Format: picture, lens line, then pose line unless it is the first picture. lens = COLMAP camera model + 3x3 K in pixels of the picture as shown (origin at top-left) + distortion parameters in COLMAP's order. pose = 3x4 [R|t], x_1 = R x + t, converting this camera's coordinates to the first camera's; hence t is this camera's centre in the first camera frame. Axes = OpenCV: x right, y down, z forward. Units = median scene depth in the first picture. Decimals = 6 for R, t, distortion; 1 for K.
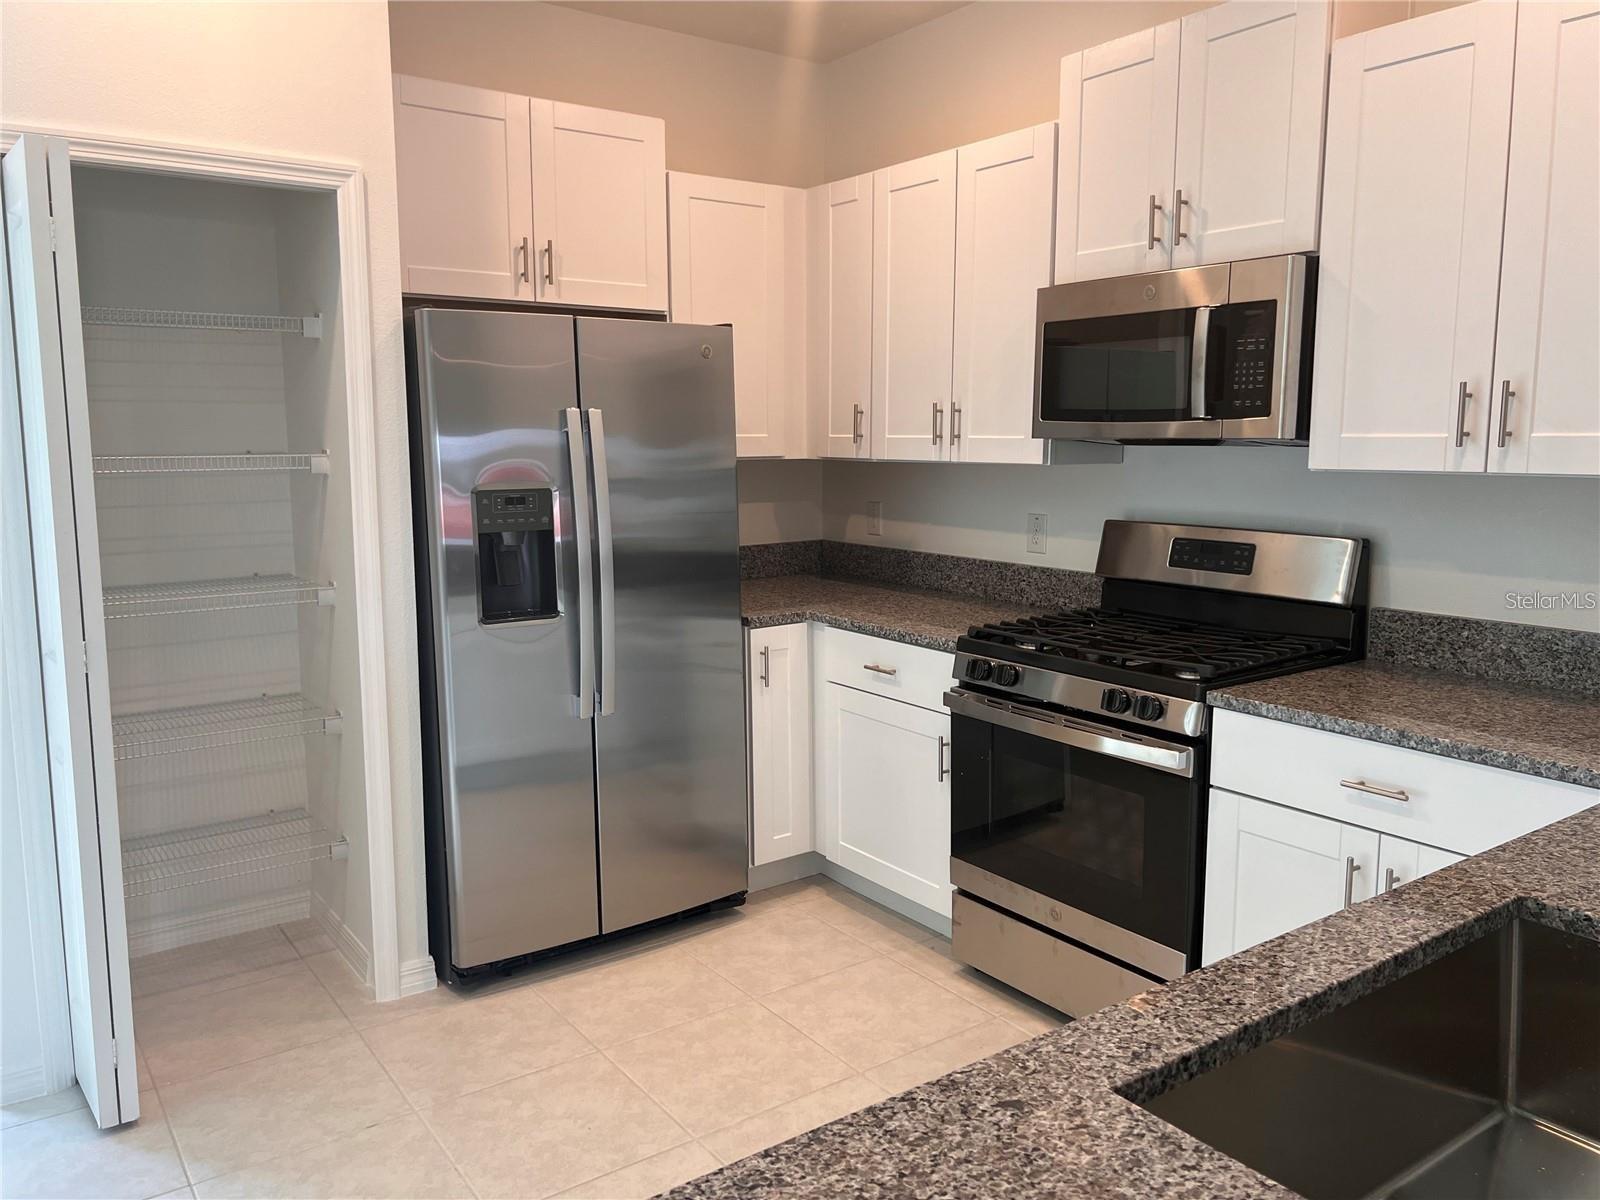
lens RADIAL K [[1202.0, 0, 798.4], [0, 1202.0, 591.5], [0, 0, 1]] dist [0.030204, -0.017789]
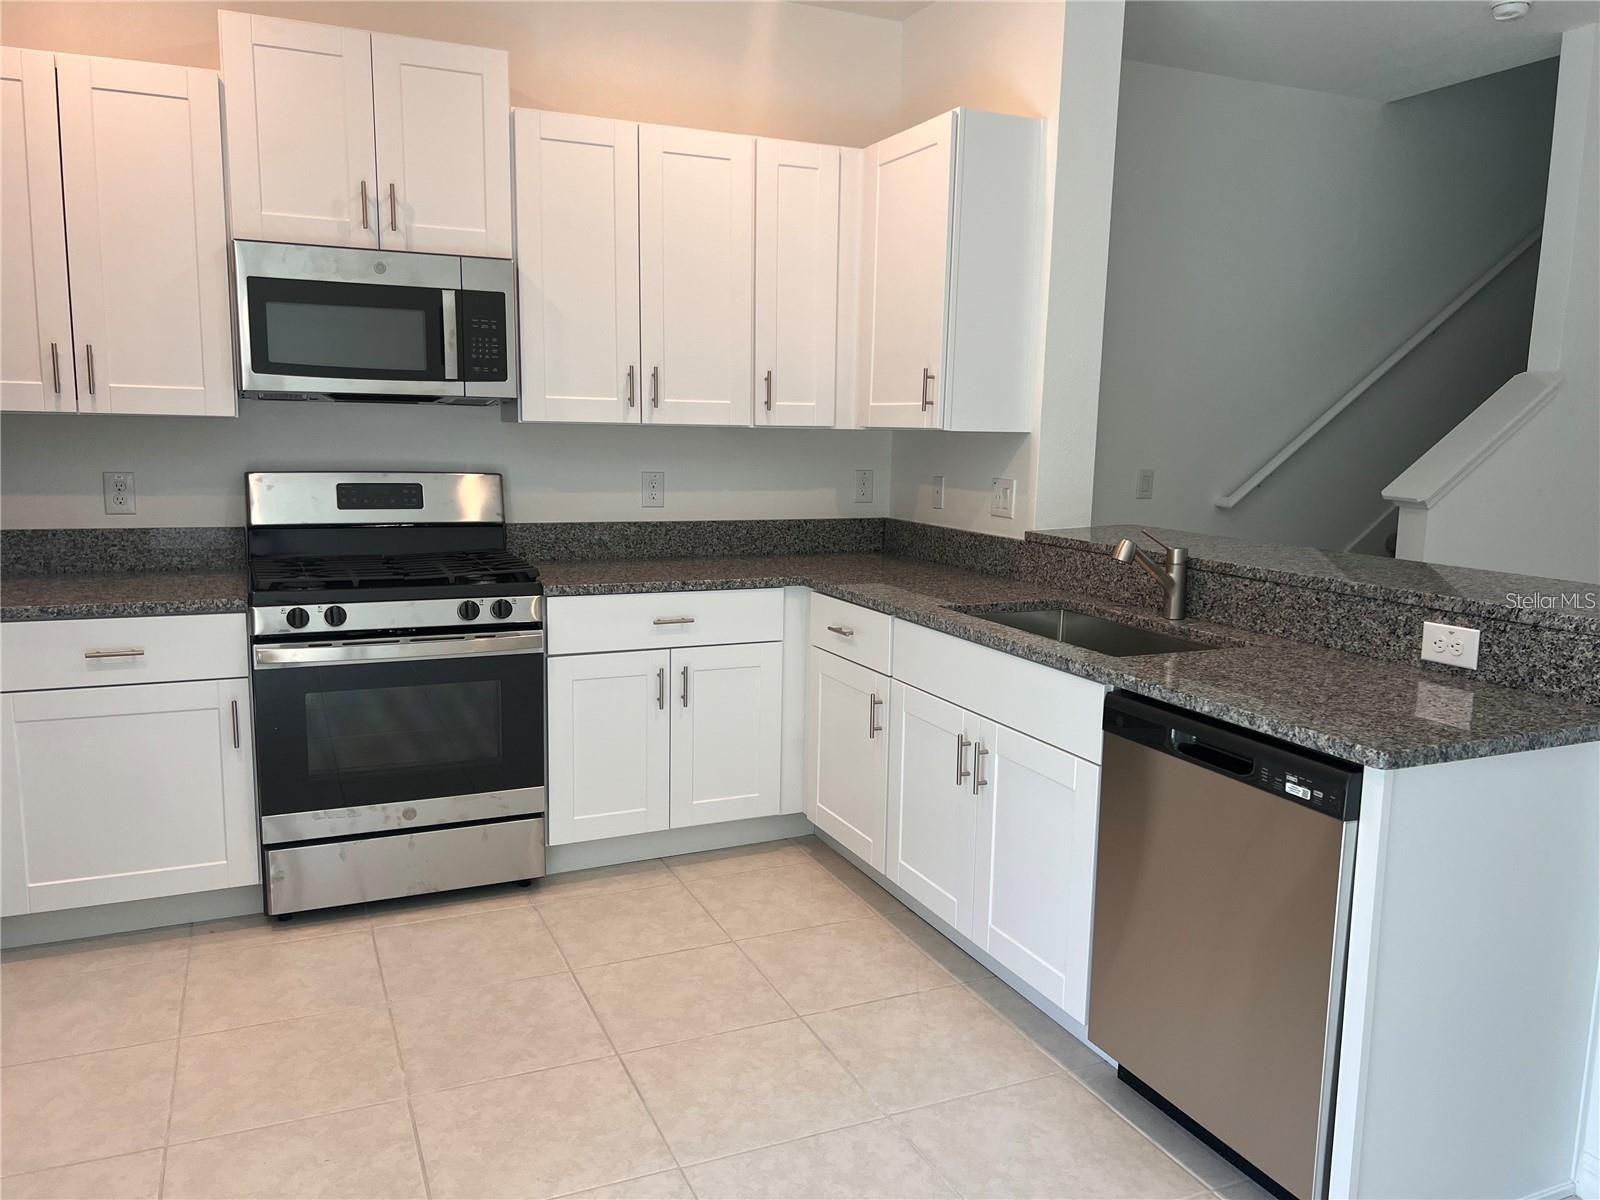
lens RADIAL K [[1202.0, 0, 804.5], [0, 1202.0, 605.7], [0, 0, 1]] dist [0.030204, -0.017789]
pose [[0.200444, -0.141199, 0.969477, -0.737907], [0.109654, 0.986575, 0.121018, -0.021562], [-0.973549, 0.082050, 0.213236, 0.354365]]
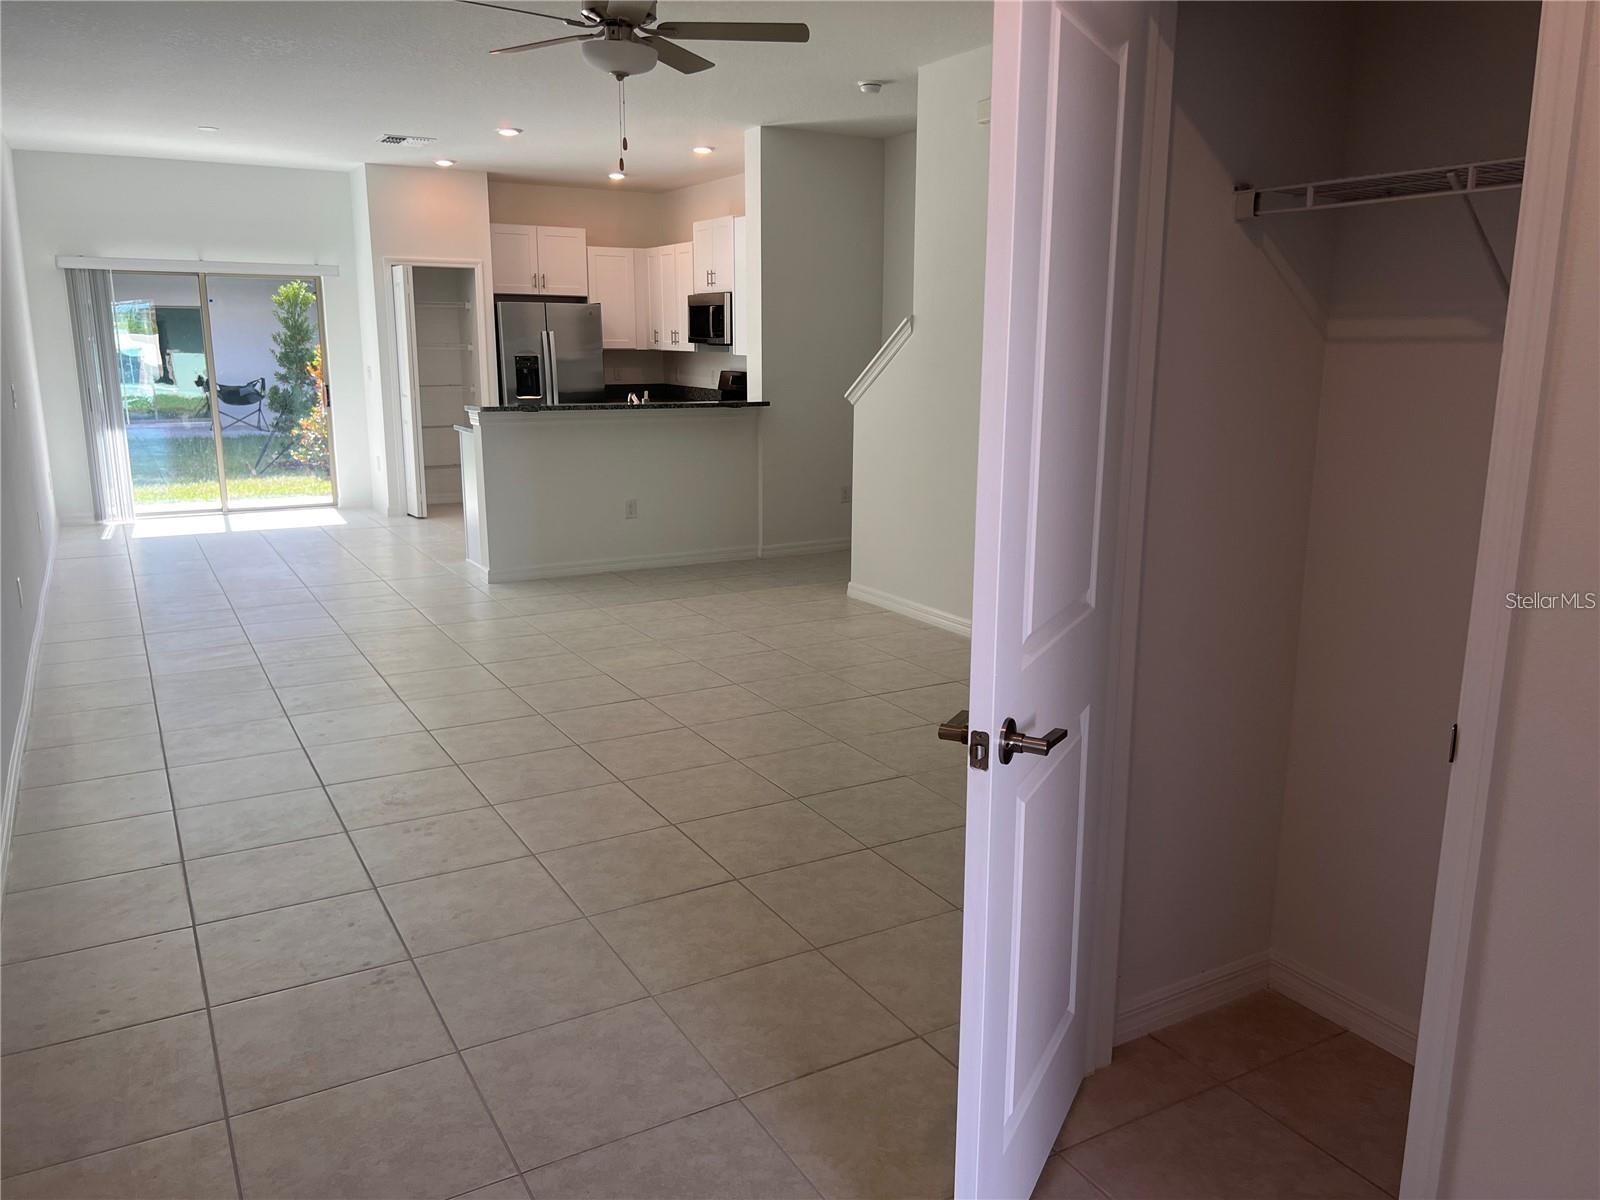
lens RADIAL K [[1202.0, 0, 805.4], [0, 1202.0, 598.1], [0, 0, 1]] dist [0.030204, -0.017789]
pose [[0.994610, 0.031082, -0.098920, 0.872353], [-0.022989, 0.996373, 0.081931, 0.287289], [0.101108, -0.079215, 0.991717, -2.251552]]
